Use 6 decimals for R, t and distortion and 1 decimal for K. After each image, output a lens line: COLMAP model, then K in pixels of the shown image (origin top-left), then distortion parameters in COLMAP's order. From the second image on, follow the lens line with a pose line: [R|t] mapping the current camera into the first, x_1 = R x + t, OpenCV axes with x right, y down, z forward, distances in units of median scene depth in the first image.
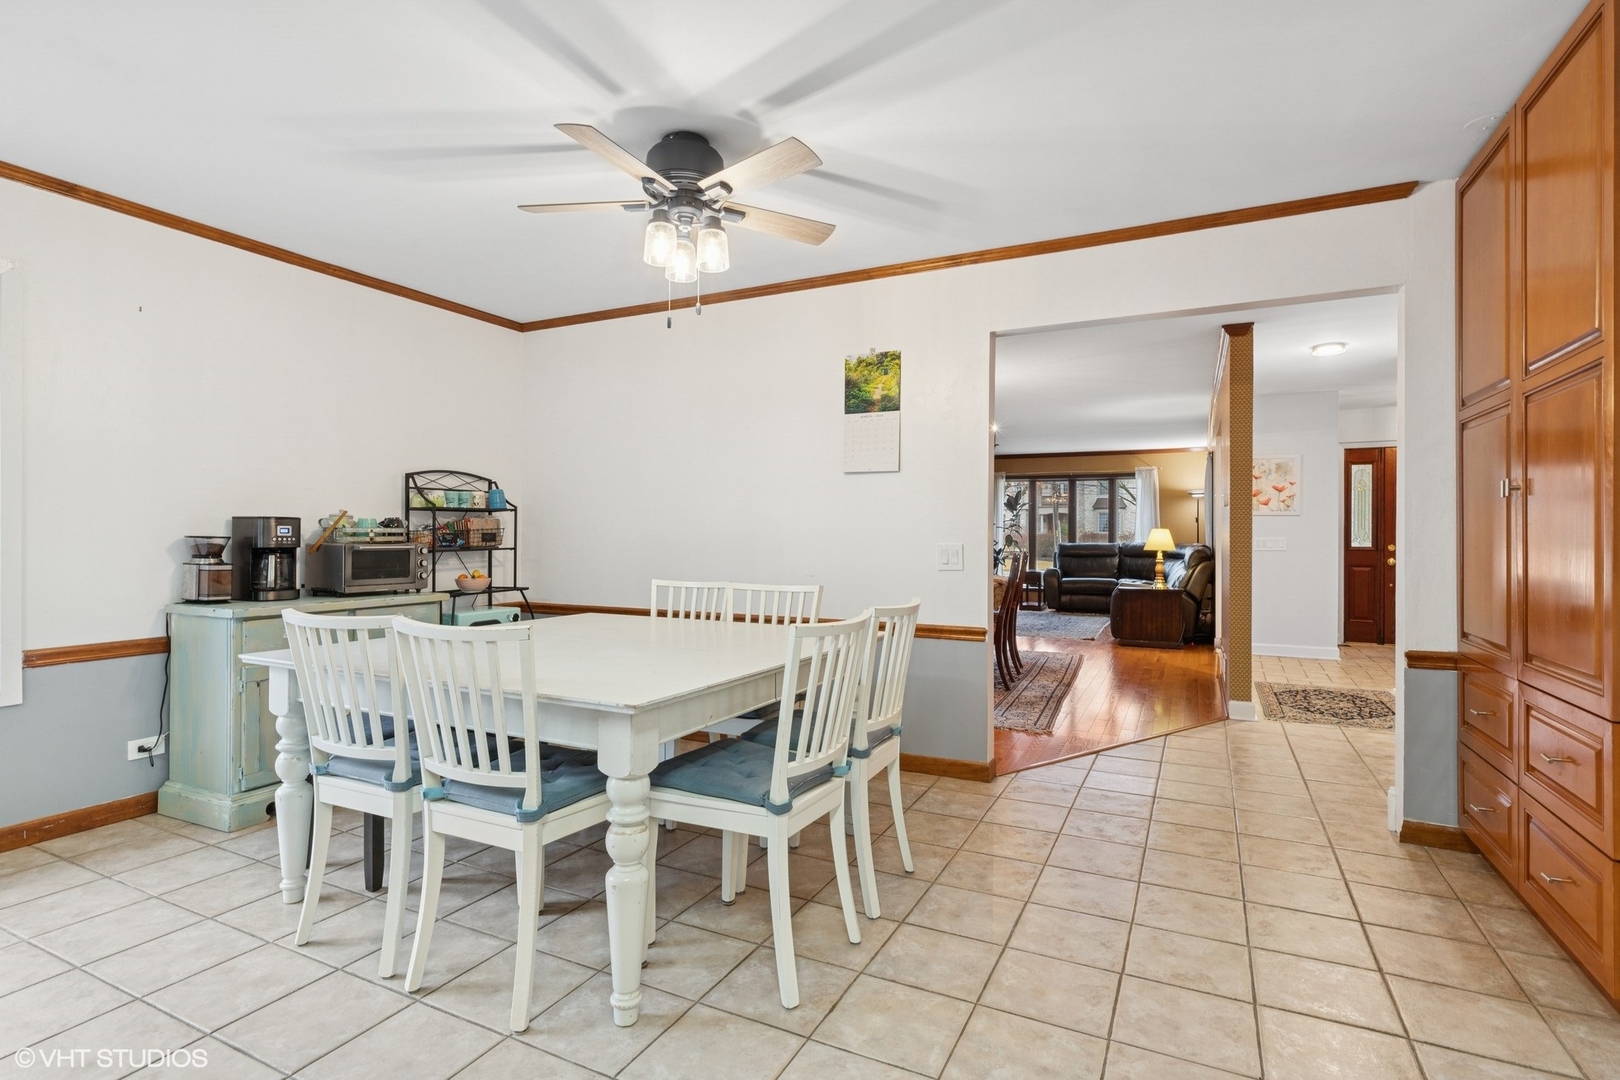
lens RADIAL K [[787.3, 0, 811.2], [0, 787.3, 534.2], [0, 0, 1]] dist [0.000384, 0.000152]
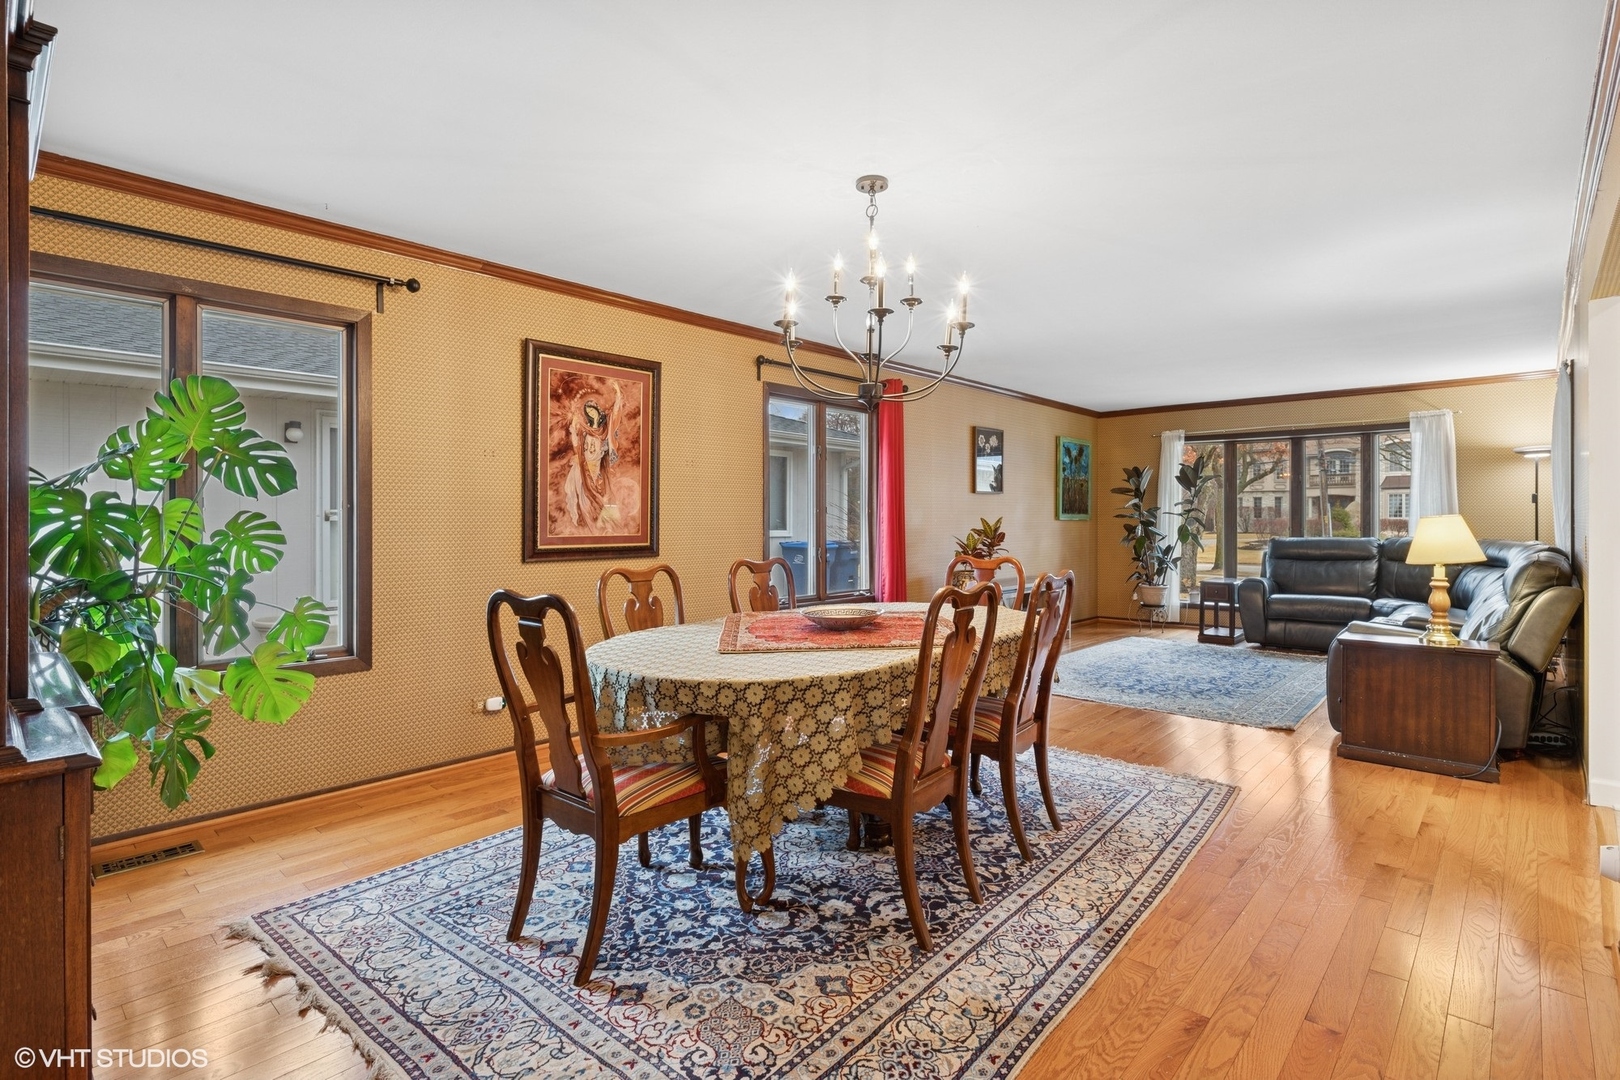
lens RADIAL K [[795.0, 0, 808.1], [0, 795.0, 514.4], [0, 0, 1]] dist [0.002716, 0.000834]
pose [[0.959904, -0.001448, -0.280326, 0.143545], [-0.000511, 0.999976, -0.006914, -0.002706], [0.280329, 0.006780, 0.959880, 0.292280]]
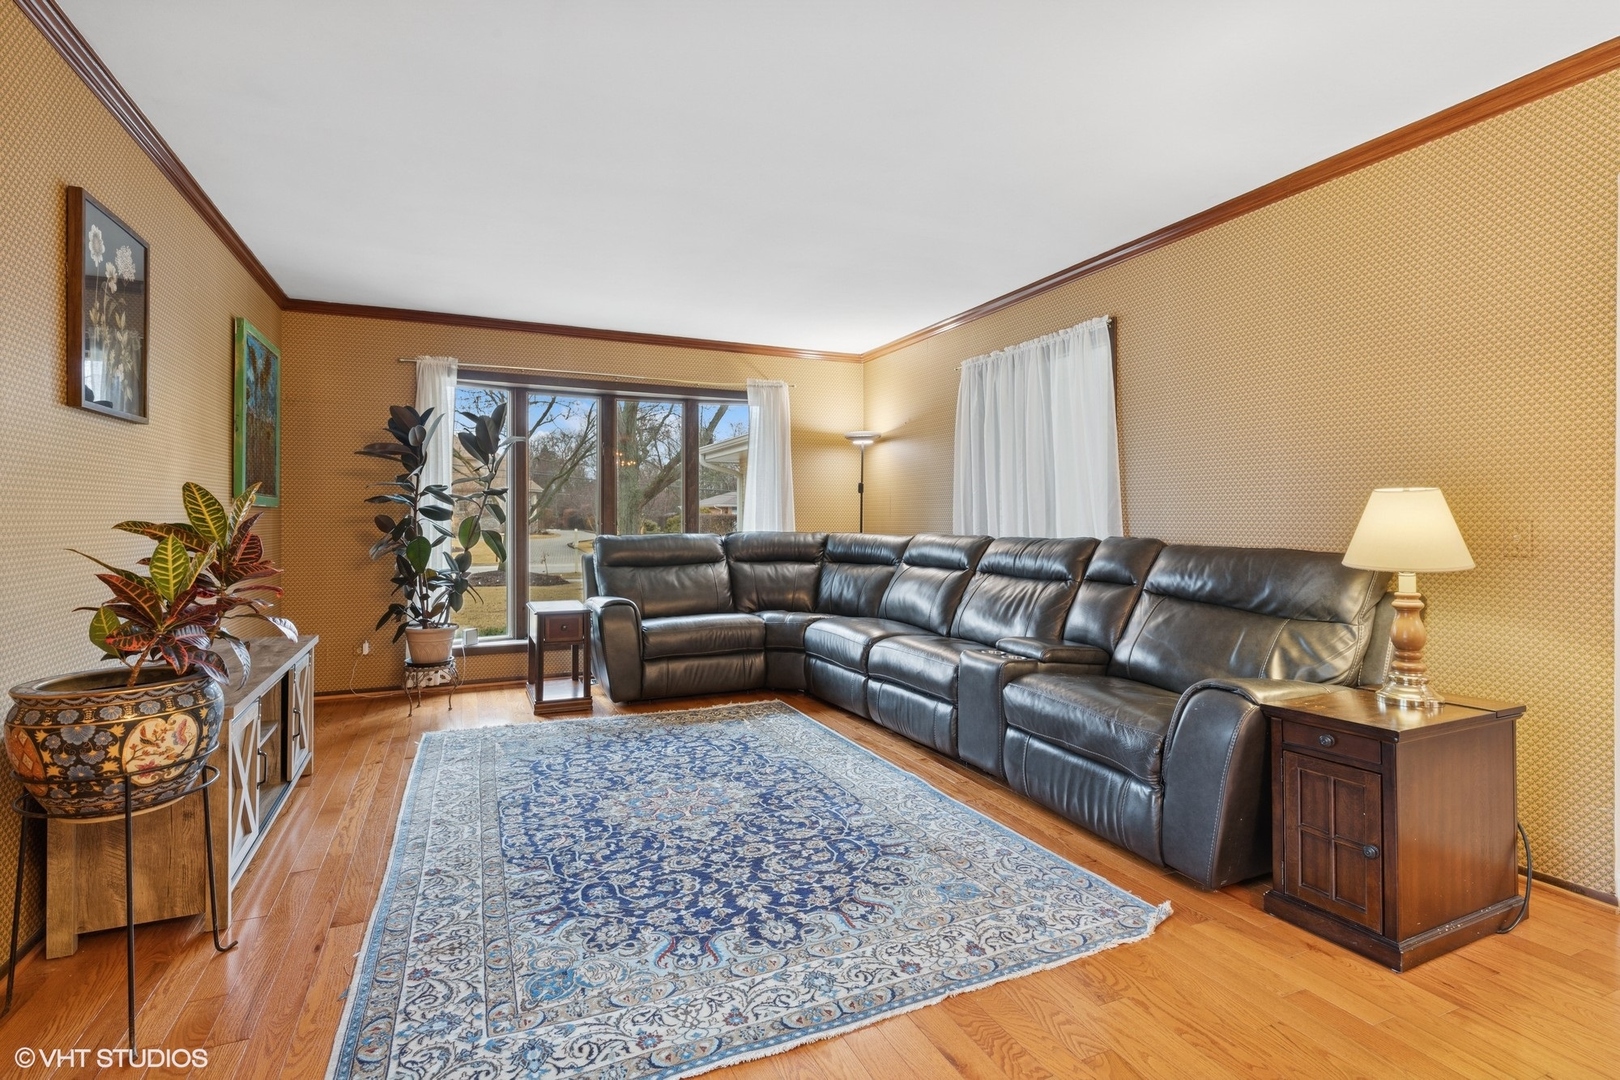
lens RADIAL K [[773.2, 0, 811.7], [0, 773.2, 517.6], [0, 0, 1]] dist [0.000476, 0.000058]
pose [[0.629576, 0.001762, 0.776937, 0.061927], [-0.000342, 0.999998, -0.001991, 0.002894], [-0.776939, 0.000988, 0.629575, 0.676194]]
